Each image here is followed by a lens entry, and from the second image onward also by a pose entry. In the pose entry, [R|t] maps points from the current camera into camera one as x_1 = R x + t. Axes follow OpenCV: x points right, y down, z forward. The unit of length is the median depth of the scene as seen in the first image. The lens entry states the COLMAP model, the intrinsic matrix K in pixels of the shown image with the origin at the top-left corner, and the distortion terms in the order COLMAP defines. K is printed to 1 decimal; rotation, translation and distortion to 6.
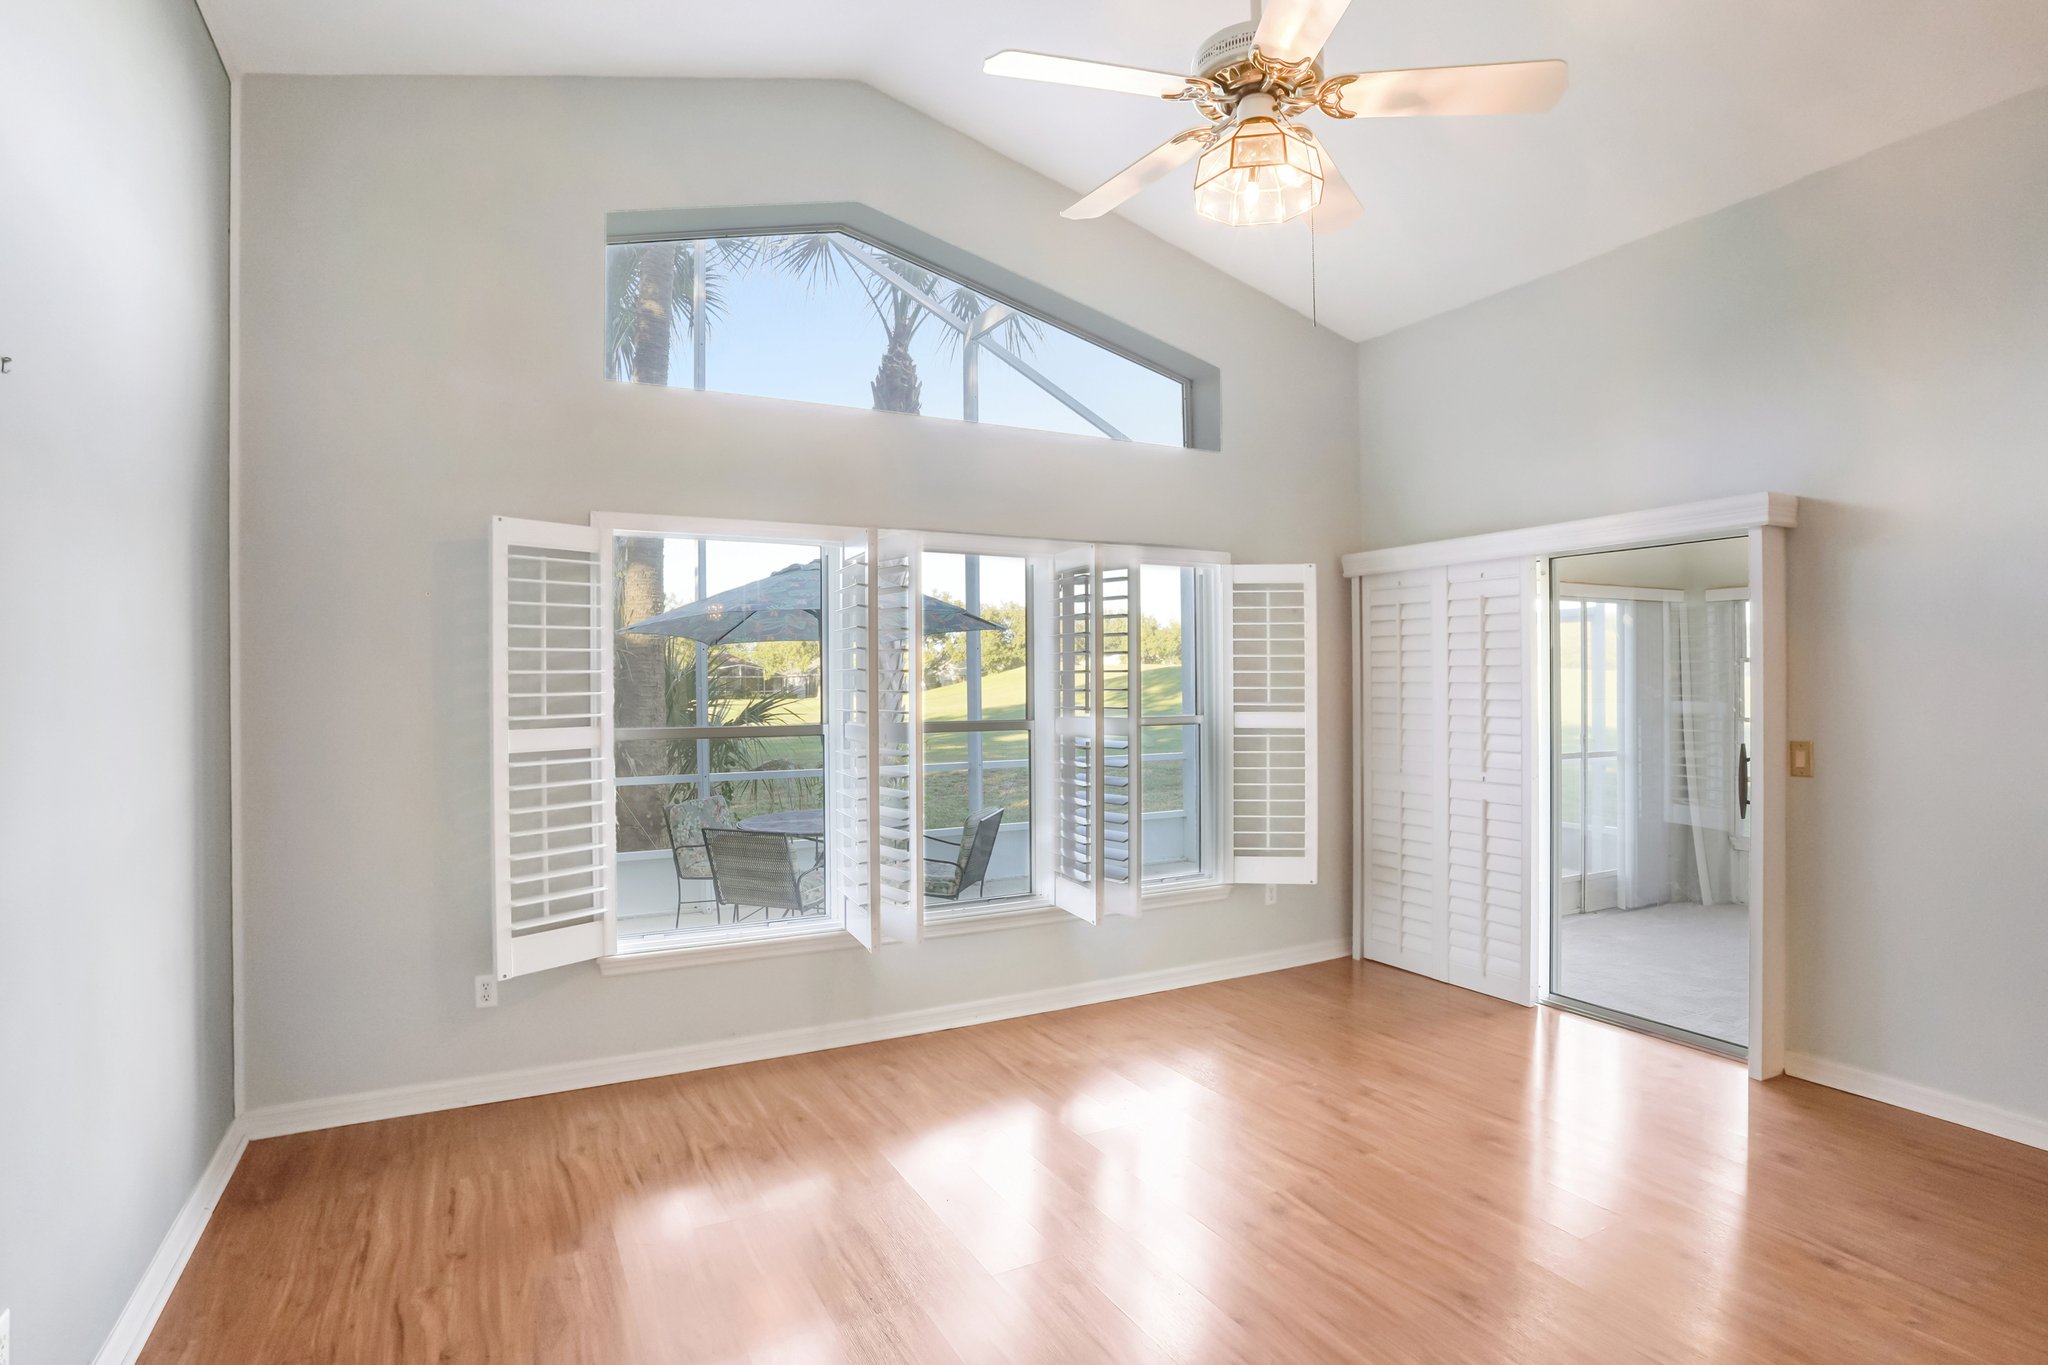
lens RADIAL K [[1020.9, 0, 1024.0], [0, 1020.9, 682.5], [0, 0, 1]] dist [-0.035533, 0.000007]
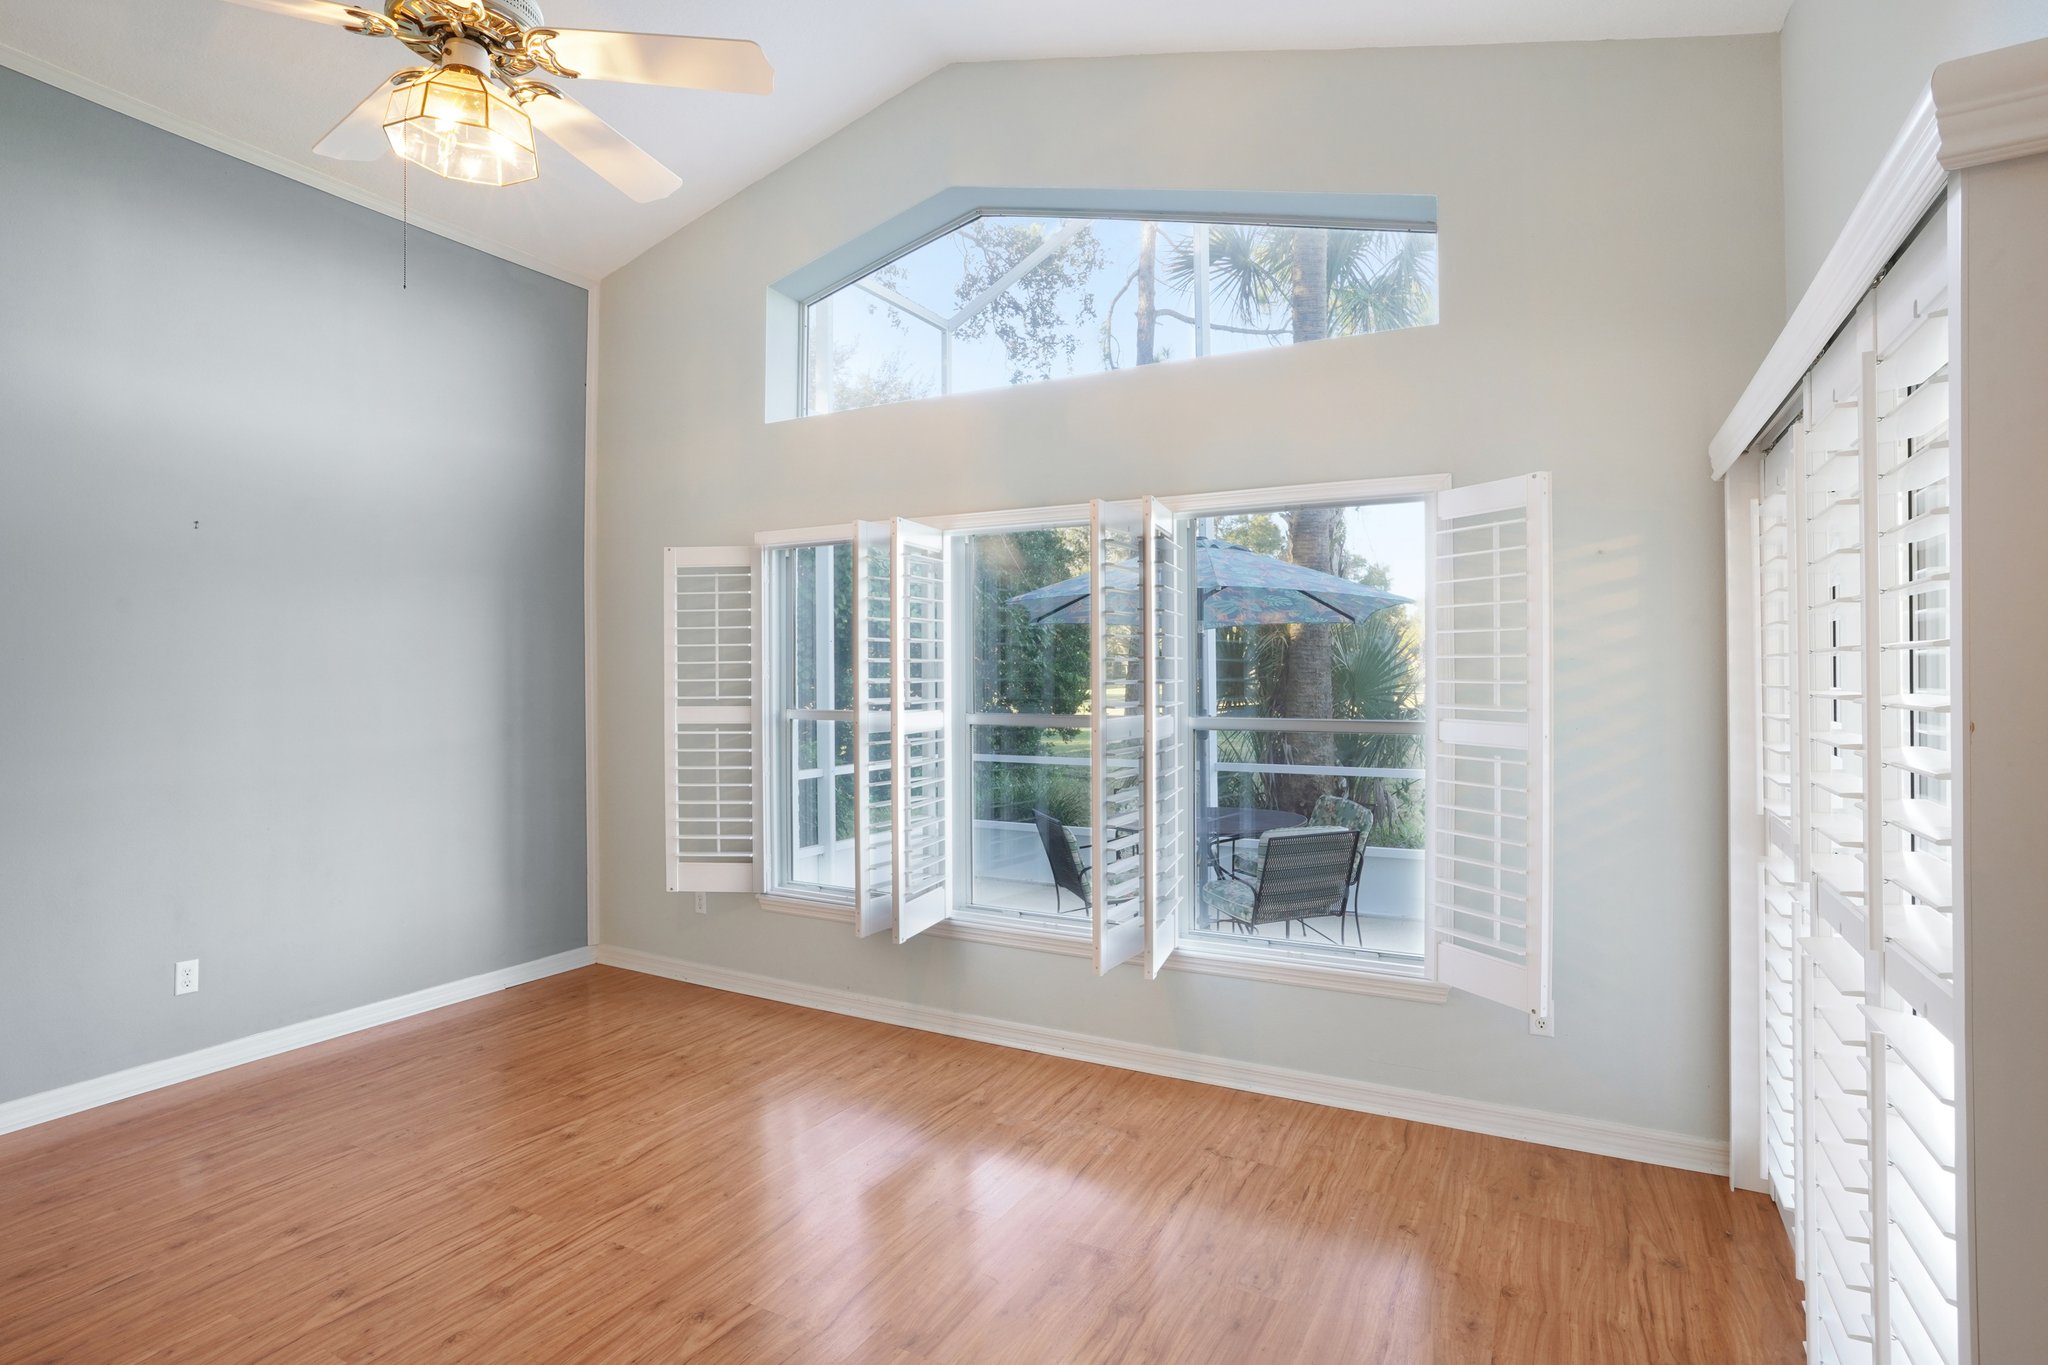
lens RADIAL K [[1025.2, 0, 1024.0], [0, 1025.2, 682.5], [0, 0, 1]] dist [-0.058515, 0.000026]
pose [[0.566571, 0.010249, -0.823949, 0.847212], [0.000439, 0.999919, 0.012740, -0.001454], [0.824013, -0.007580, 0.566520, 0.607819]]
